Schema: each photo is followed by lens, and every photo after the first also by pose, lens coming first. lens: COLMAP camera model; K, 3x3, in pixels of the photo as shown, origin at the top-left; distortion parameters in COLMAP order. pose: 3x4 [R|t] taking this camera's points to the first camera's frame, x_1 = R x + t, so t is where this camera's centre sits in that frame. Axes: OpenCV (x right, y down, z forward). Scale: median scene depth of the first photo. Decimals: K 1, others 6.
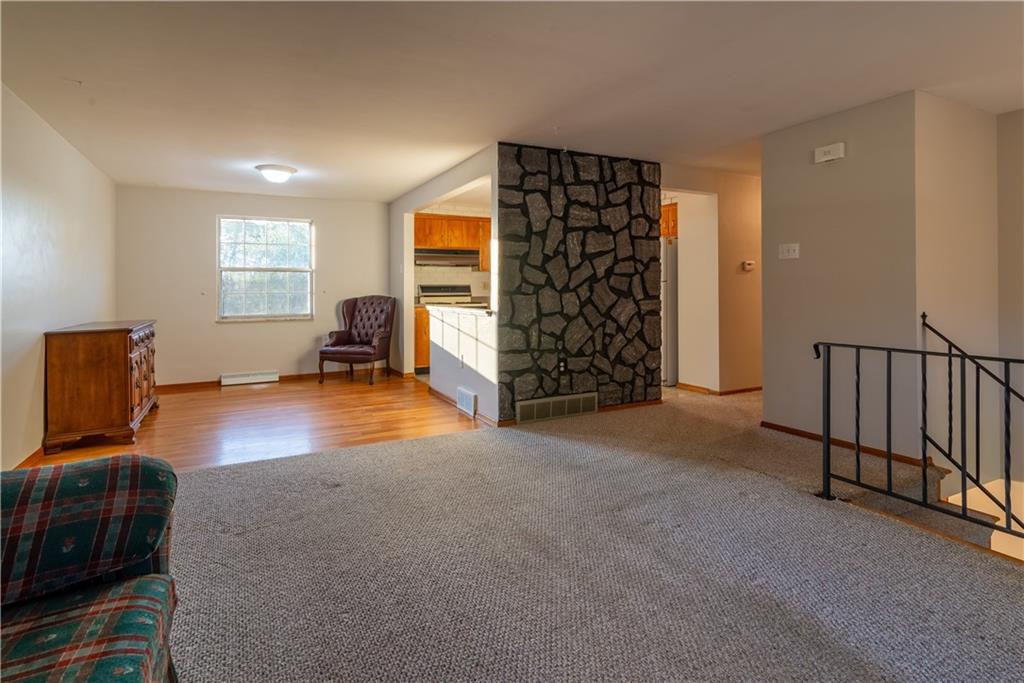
lens RADIAL K [[506.4, 0, 498.8], [0, 506.4, 284.4], [0, 0, 1]] dist [0.018582, -0.001339]
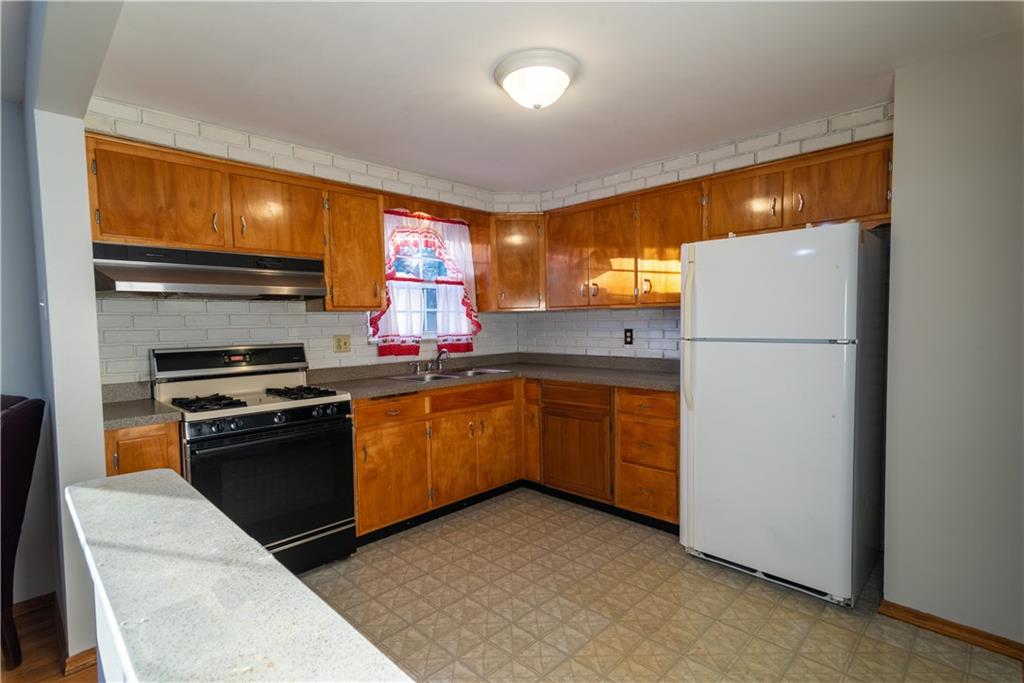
lens RADIAL K [[506.4, 0, 502.7], [0, 506.4, 348.4], [0, 0, 1]] dist [0.018582, -0.001339]
pose [[0.951420, -0.027911, 0.306630, -0.026422], [0.011677, 0.998437, 0.054652, -0.015518], [-0.307676, -0.048417, 0.950259, 0.517094]]
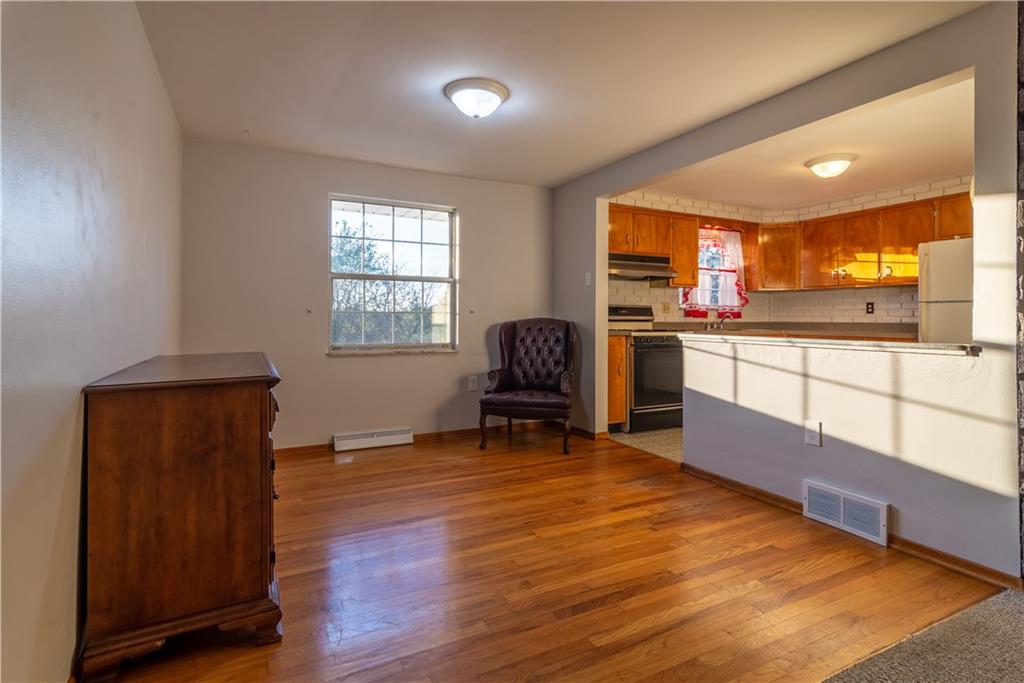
lens RADIAL K [[506.4, 0, 518.7], [0, 506.4, 314.6], [0, 0, 1]] dist [0.018582, -0.001339]
pose [[0.999922, 0.010354, 0.006972, -0.238596], [-0.010359, 0.999946, 0.000685, 0.014183], [-0.006964, -0.000757, 0.999975, 0.260121]]
